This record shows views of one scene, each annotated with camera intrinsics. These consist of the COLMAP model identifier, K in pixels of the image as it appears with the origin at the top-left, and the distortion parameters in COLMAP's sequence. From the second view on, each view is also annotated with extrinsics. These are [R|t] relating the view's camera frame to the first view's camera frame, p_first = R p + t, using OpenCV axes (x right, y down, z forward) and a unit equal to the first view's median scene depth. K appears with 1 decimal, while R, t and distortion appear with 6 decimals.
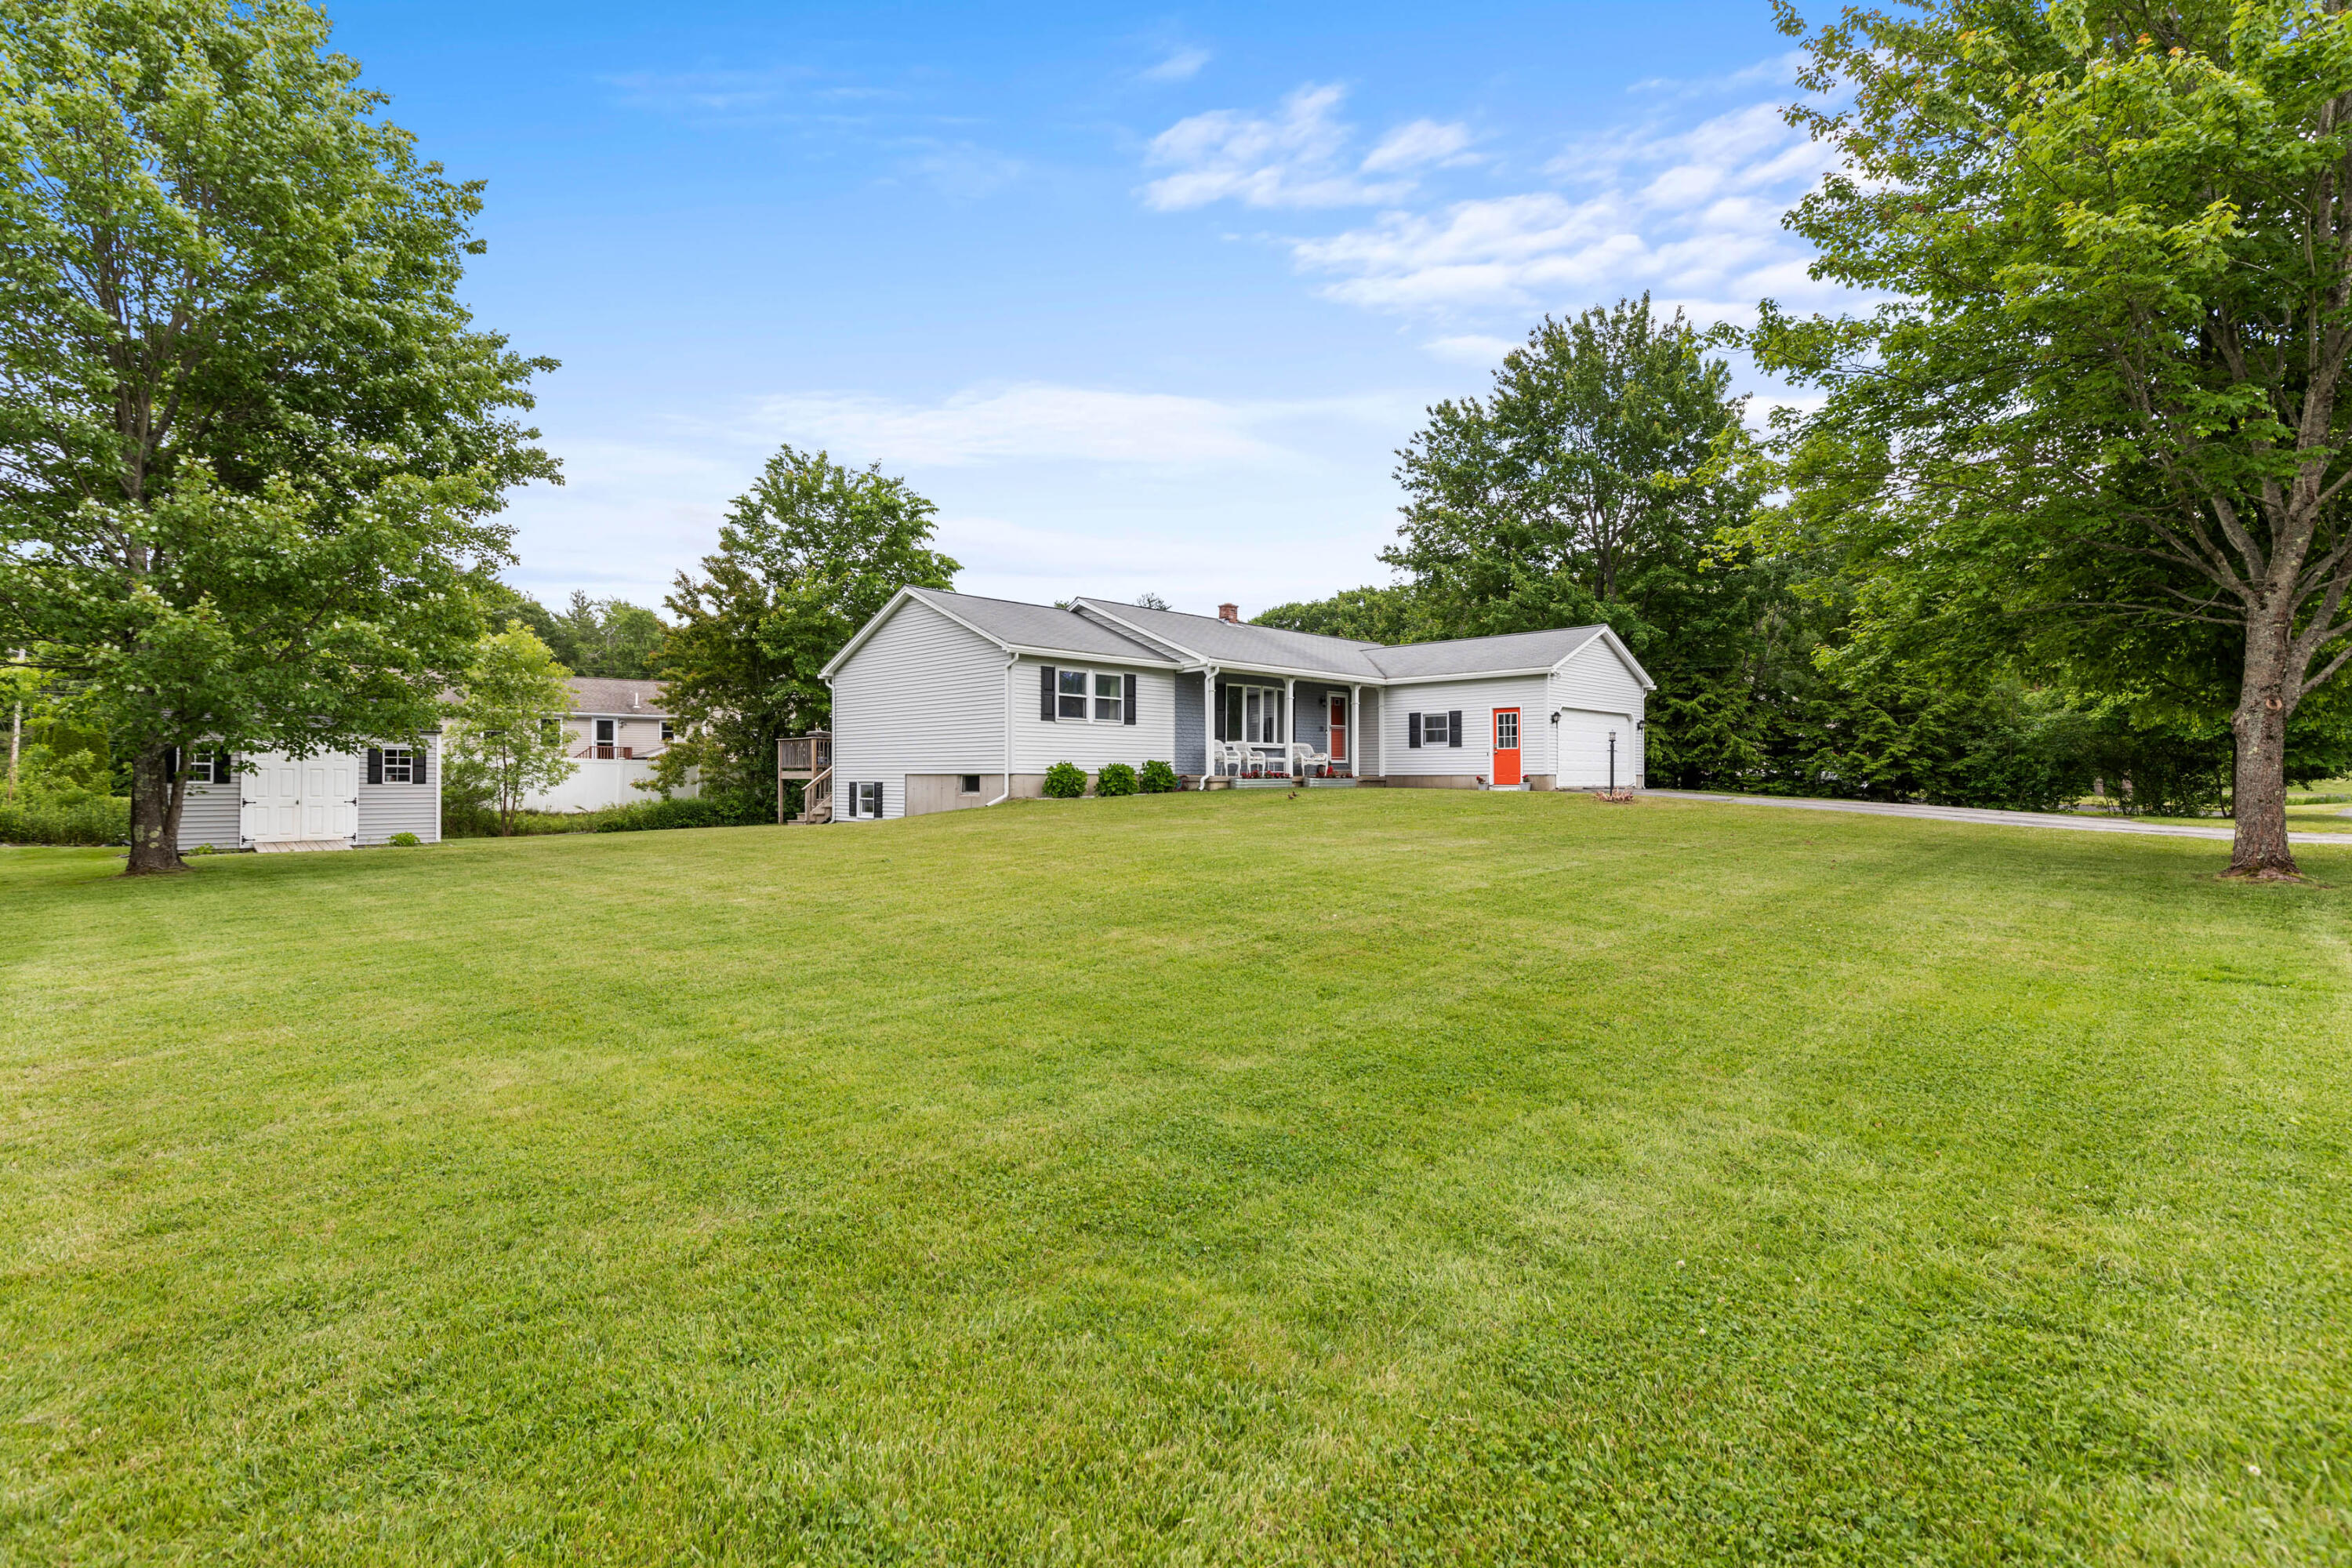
lens RADIAL K [[1068.9, 0, 1183.8], [0, 1068.9, 779.2], [0, 0, 1]] dist [0.014293, -0.007303]
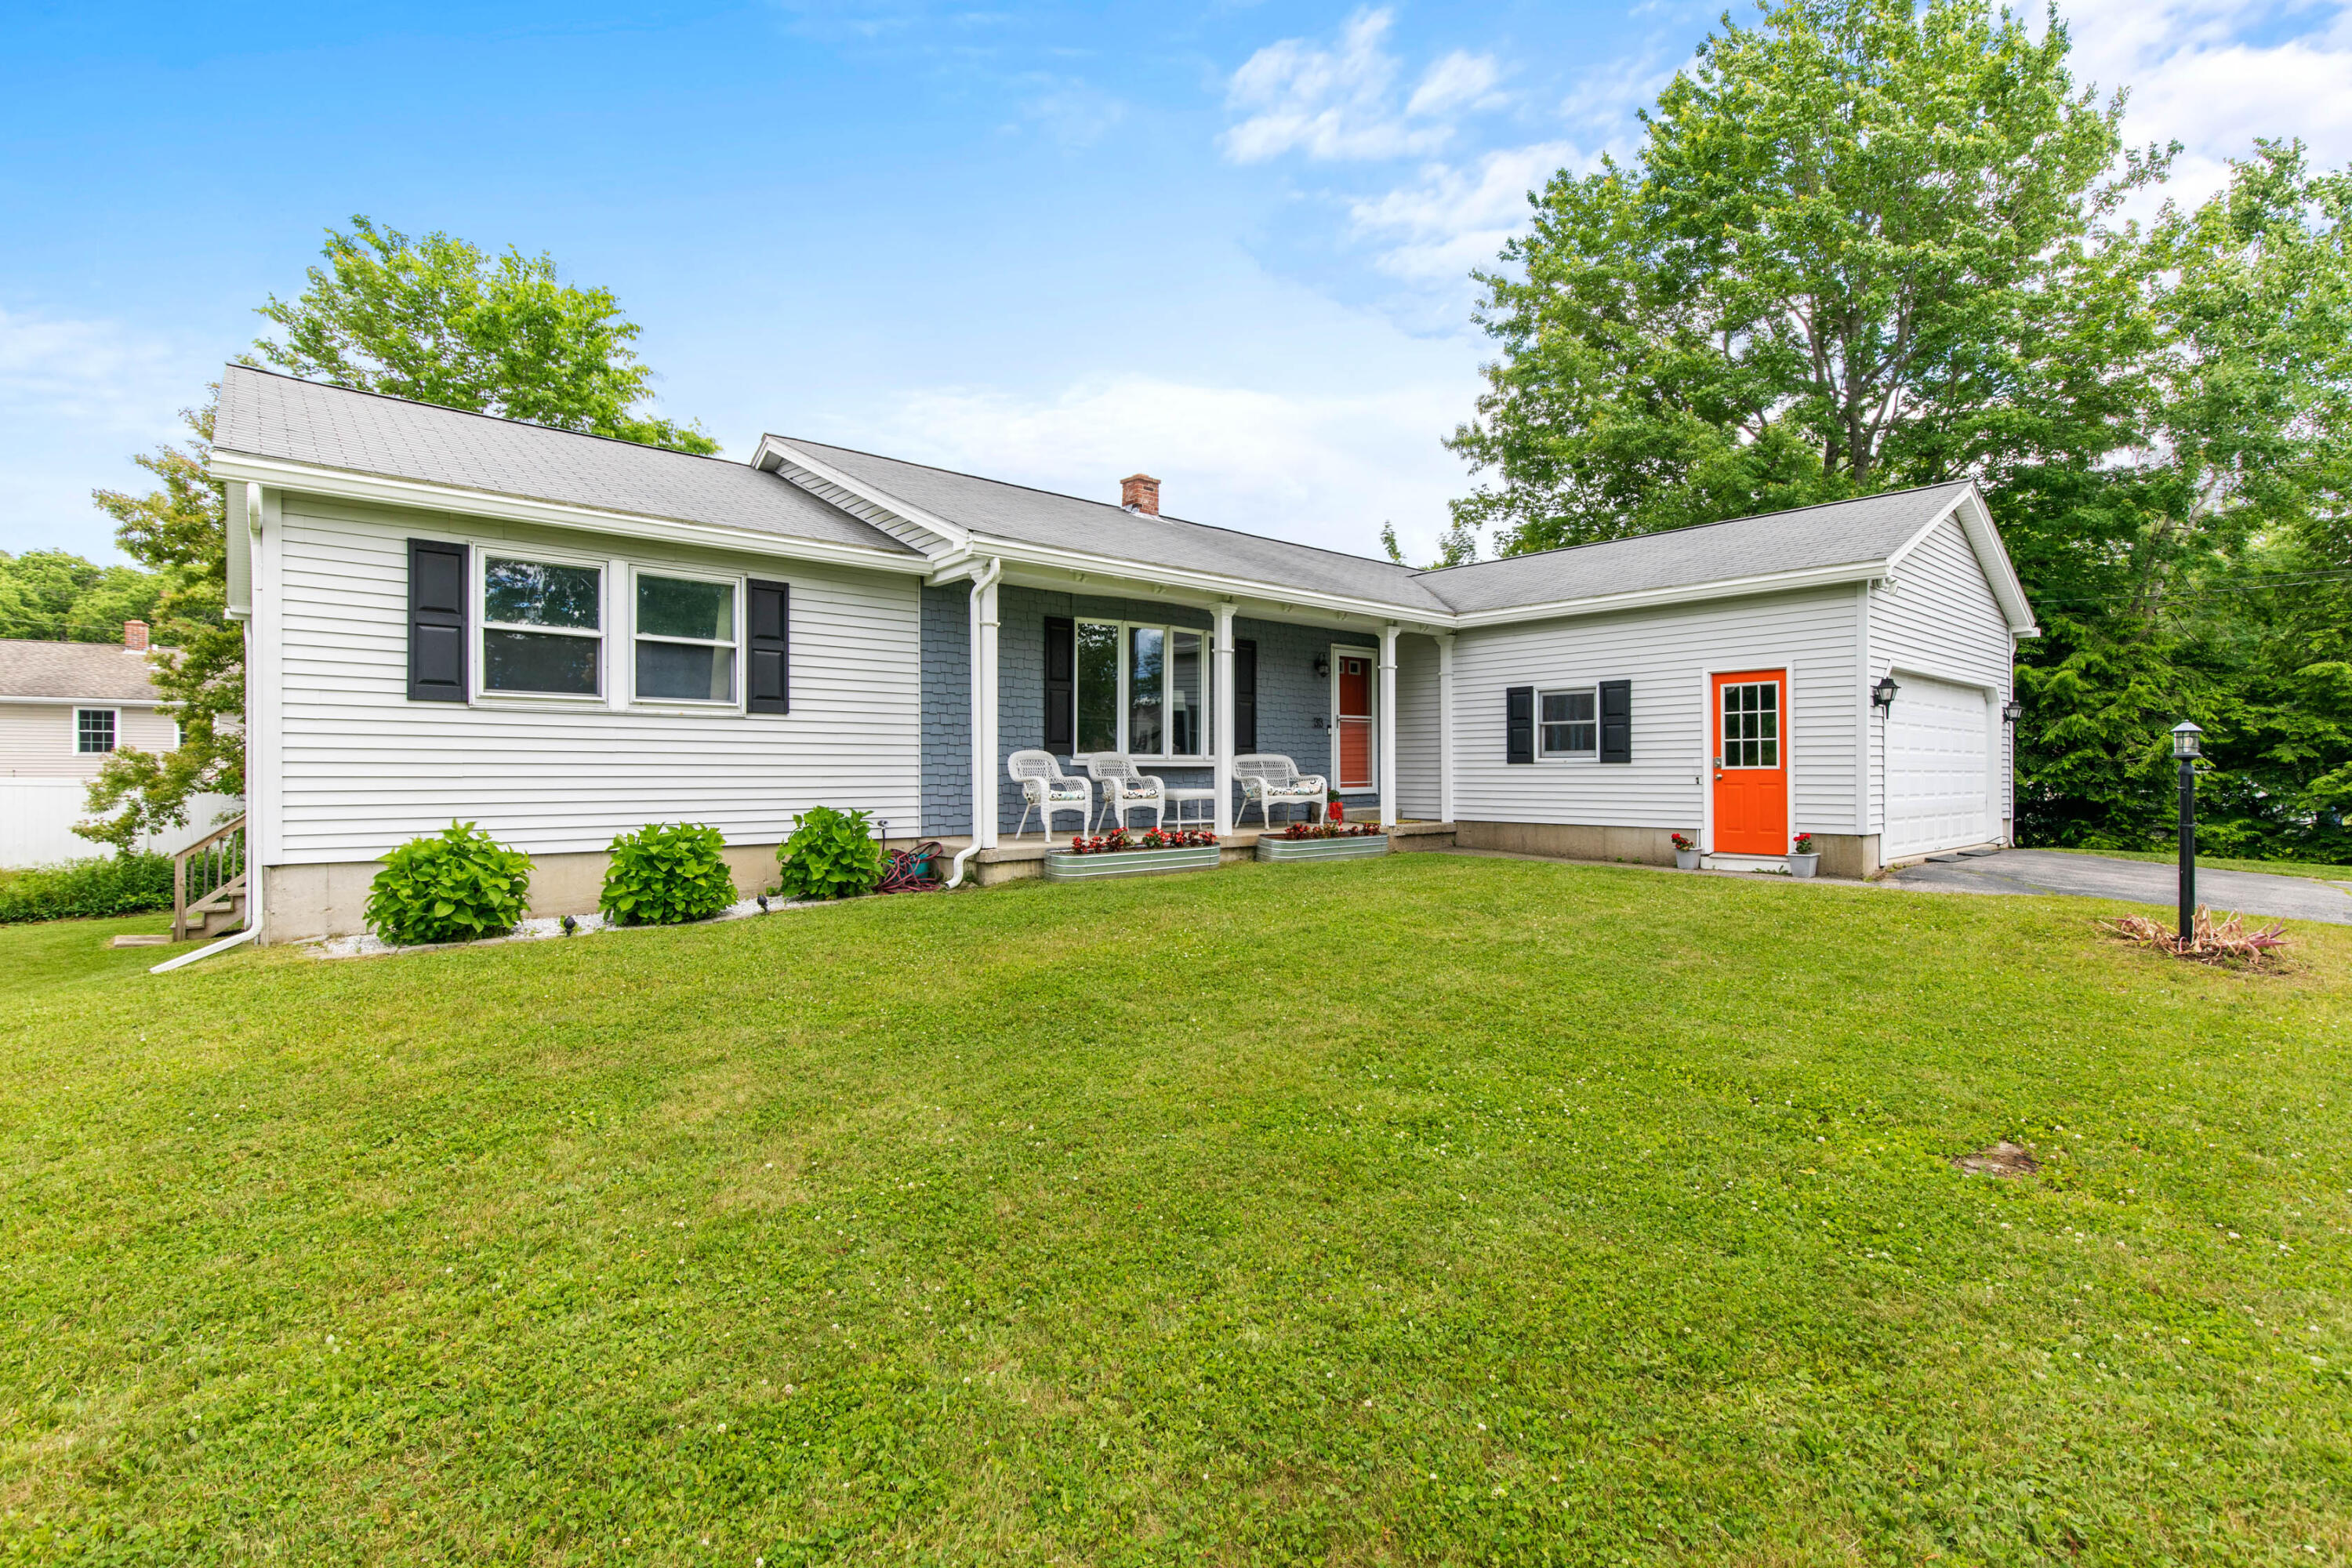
lens RADIAL K [[1068.9, 0, 1183.8], [0, 1068.9, 779.2], [0, 0, 1]] dist [0.014293, -0.007303]
pose [[0.997564, -0.000110, -0.069763, 0.108974], [0.000419, 0.999990, 0.004414, -0.025796], [0.069761, -0.004432, 0.997554, 0.555321]]
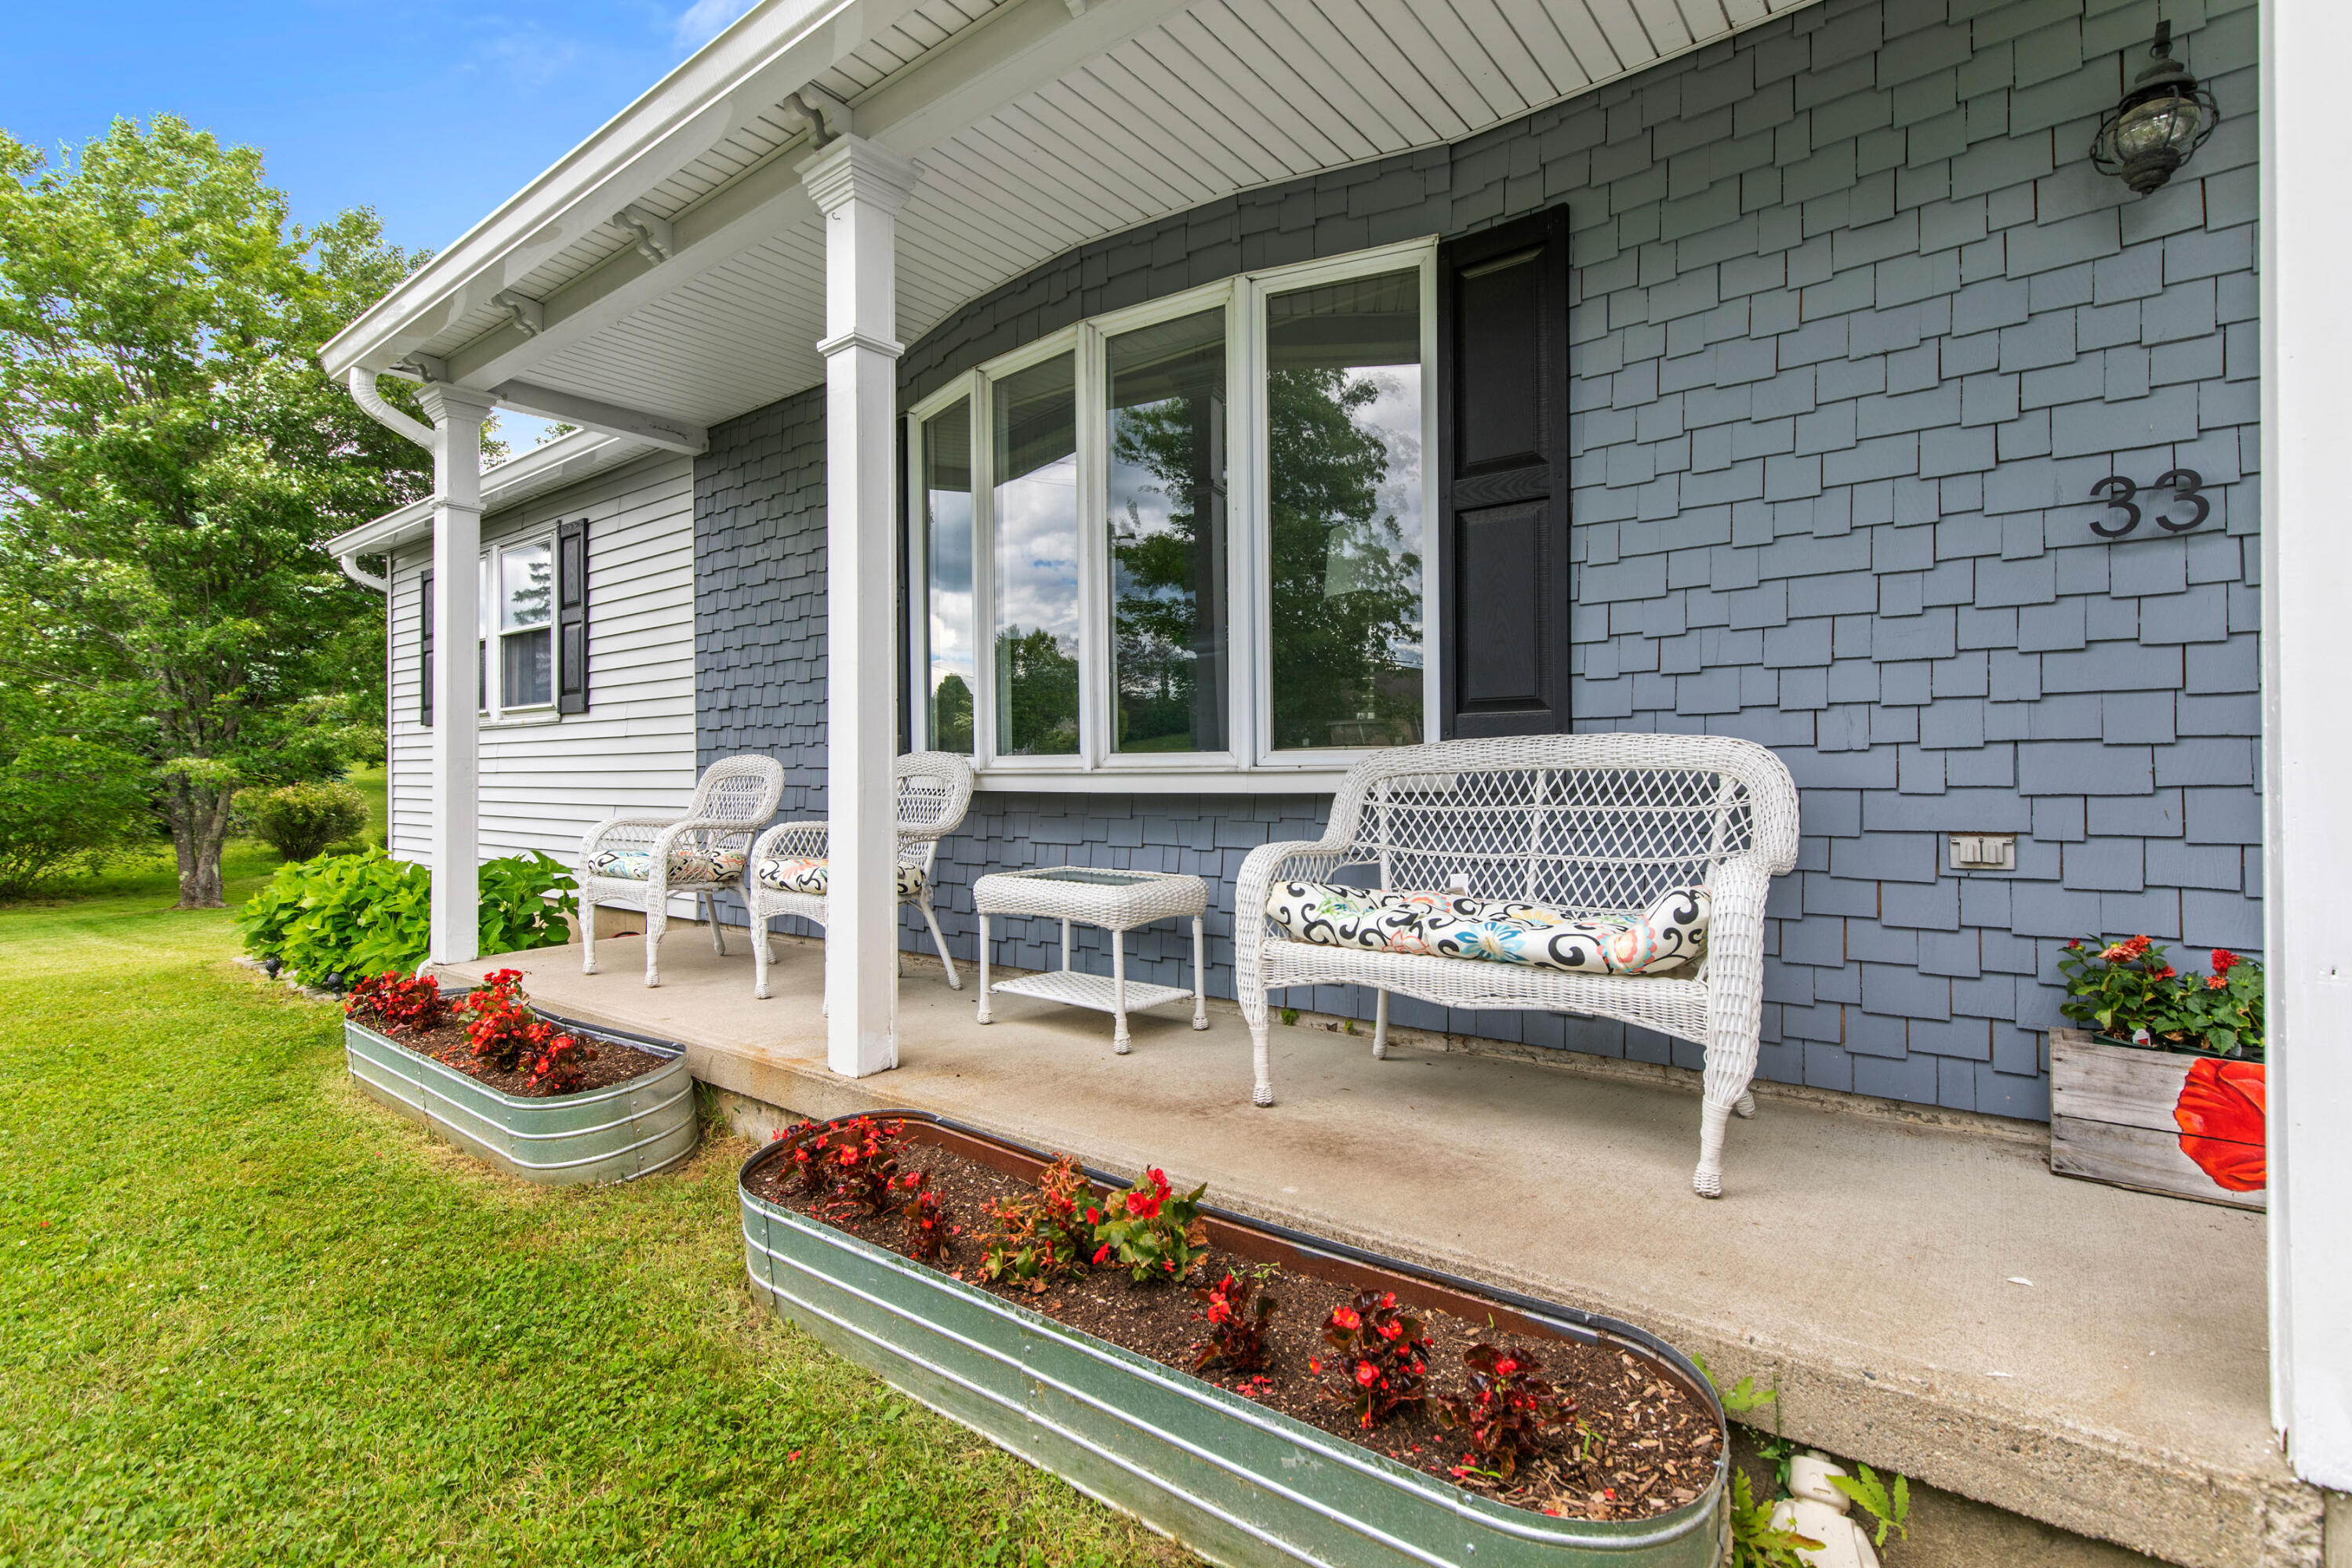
lens RADIAL K [[1068.9, 0, 1183.8], [0, 1068.9, 779.2], [0, 0, 1]] dist [0.014293, -0.007303]
pose [[0.124171, 0.002130, -0.992259, 0.204091], [0.001487, 0.999996, 0.002332, -0.030997], [0.992260, -0.001765, 0.124167, 0.985175]]
